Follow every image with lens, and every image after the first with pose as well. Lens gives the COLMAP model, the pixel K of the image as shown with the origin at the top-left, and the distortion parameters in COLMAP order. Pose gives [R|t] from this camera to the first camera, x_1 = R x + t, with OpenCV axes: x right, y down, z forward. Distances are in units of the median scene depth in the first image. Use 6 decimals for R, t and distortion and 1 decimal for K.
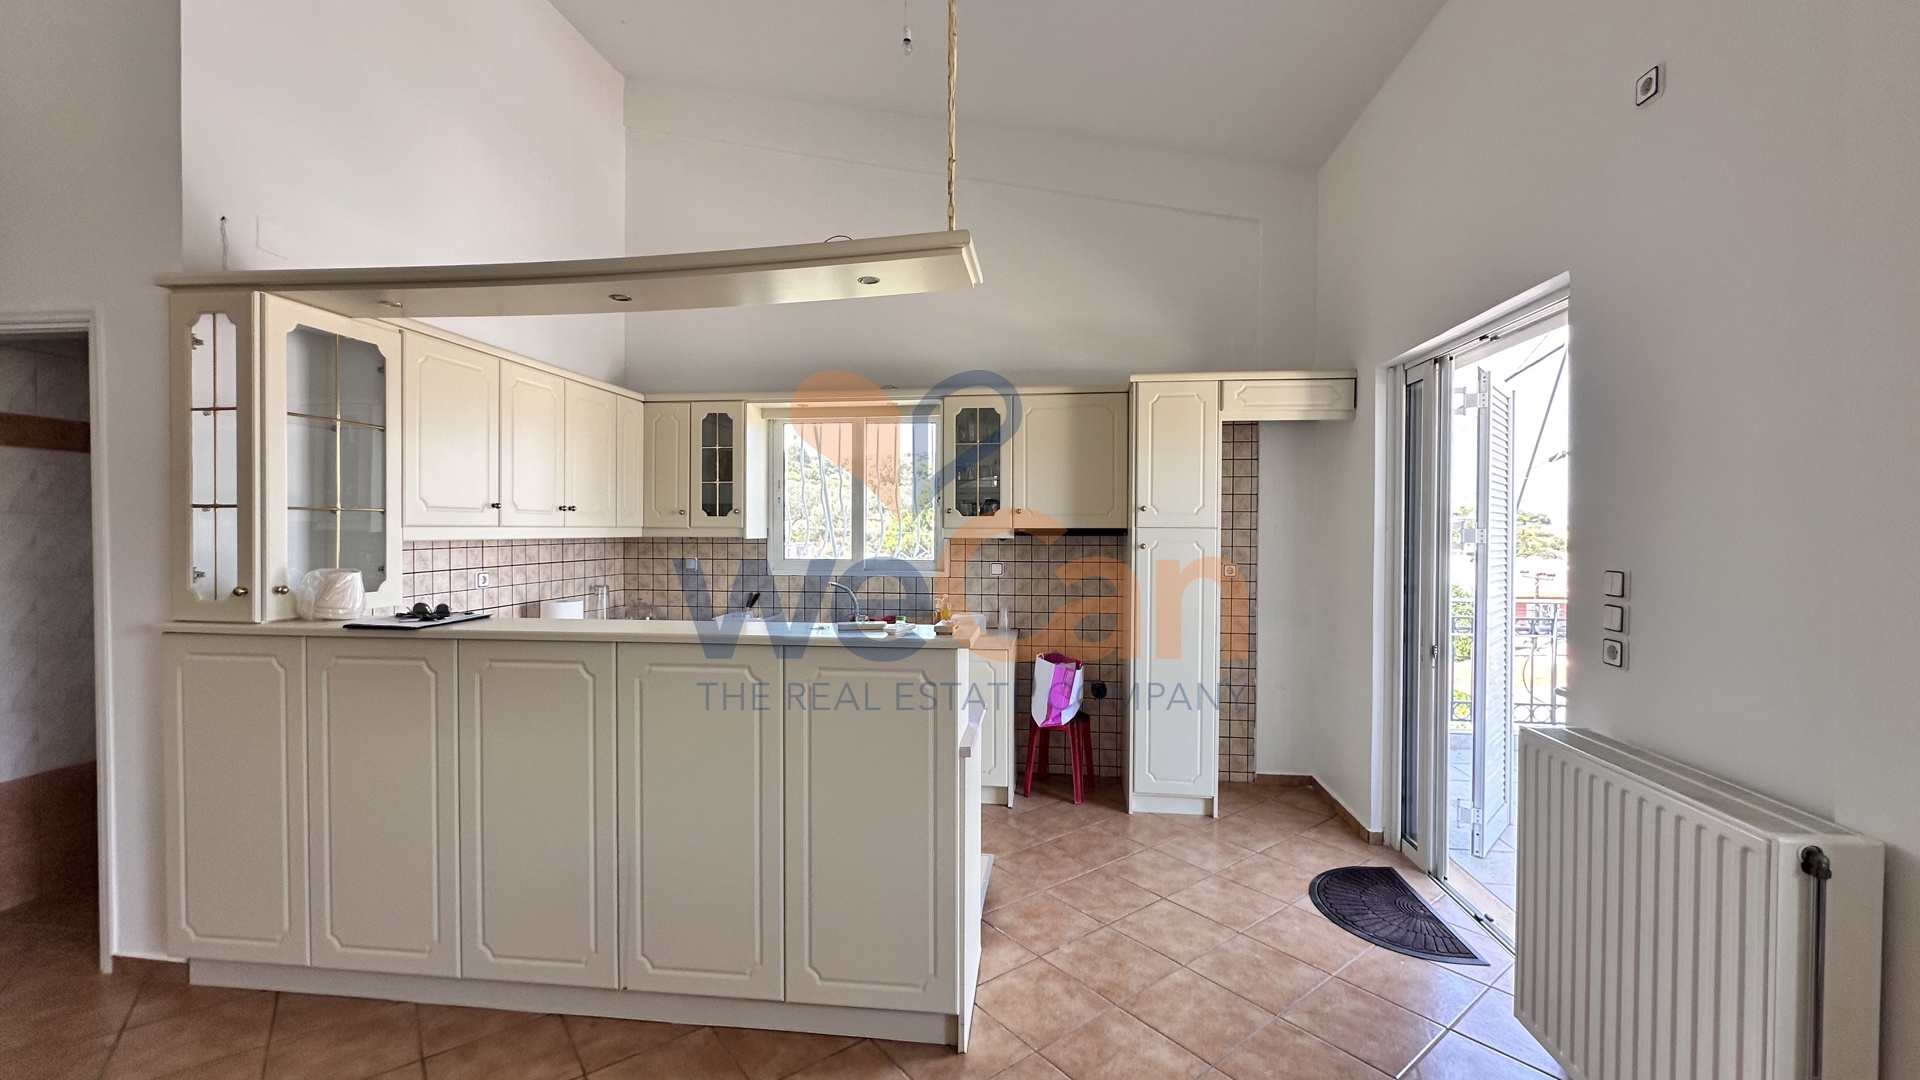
lens RADIAL K [[770.4, 0, 960.0], [0, 770.4, 540.0], [0, 0, 1]] dist [-0.000484, 0.000074]
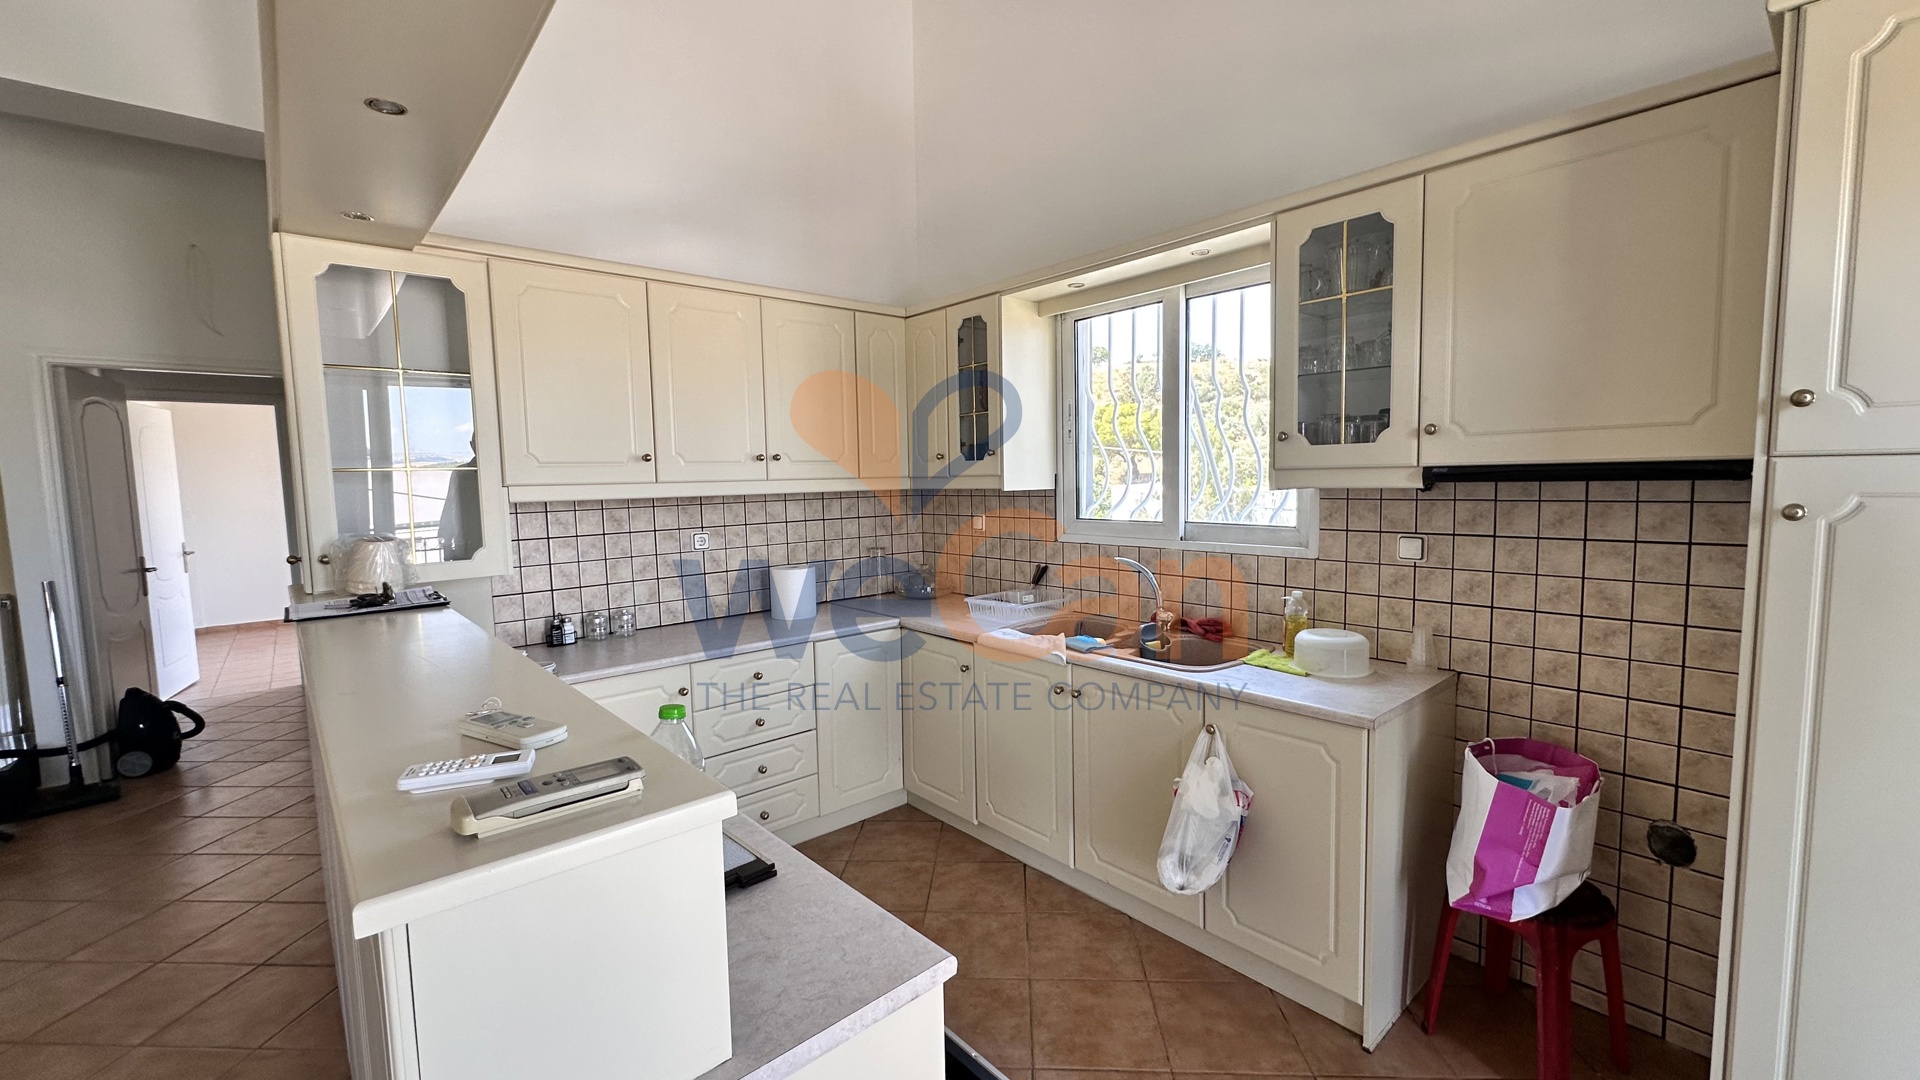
lens RADIAL K [[770.4, 0, 960.0], [0, 770.4, 540.0], [0, 0, 1]] dist [-0.000484, 0.000074]
pose [[0.746107, 0.037207, -0.664786, 0.170477], [0.014029, 0.997337, 0.071564, -0.008106], [0.665679, -0.062720, 0.743598, 0.456372]]
